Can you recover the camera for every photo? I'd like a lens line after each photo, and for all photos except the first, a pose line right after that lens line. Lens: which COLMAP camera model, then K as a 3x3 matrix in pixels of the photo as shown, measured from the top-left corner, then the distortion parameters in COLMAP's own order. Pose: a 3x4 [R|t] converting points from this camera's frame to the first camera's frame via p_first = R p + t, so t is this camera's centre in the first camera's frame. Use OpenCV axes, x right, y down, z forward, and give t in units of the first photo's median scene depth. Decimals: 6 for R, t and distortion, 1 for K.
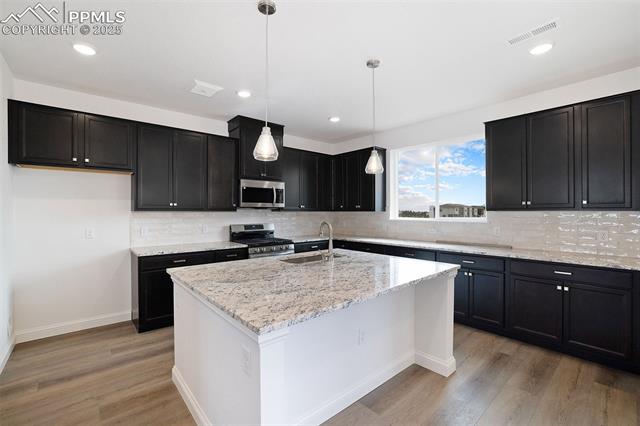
lens RADIAL K [[279.8, 0, 320.0], [0, 279.8, 213.0], [0, 0, 1]] dist [-0.036248, 0.018593]
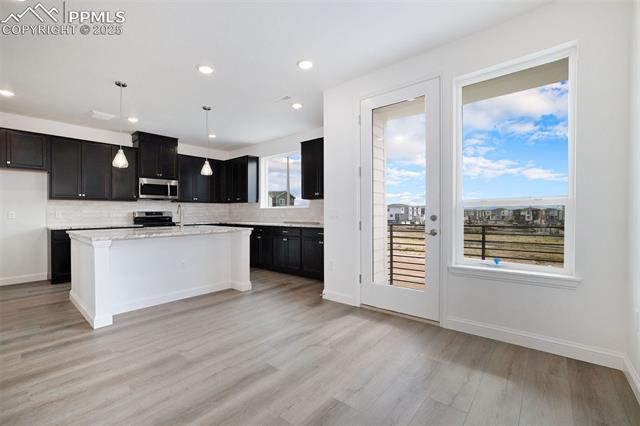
lens RADIAL K [[279.8, 0, 320.0], [0, 279.8, 213.0], [0, 0, 1]] dist [-0.036248, 0.018593]
pose [[0.989692, -0.003864, 0.143158, 0.414655], [0.004151, 0.999990, -0.001705, 0.060093], [-0.143150, 0.002282, 0.989698, -0.490395]]
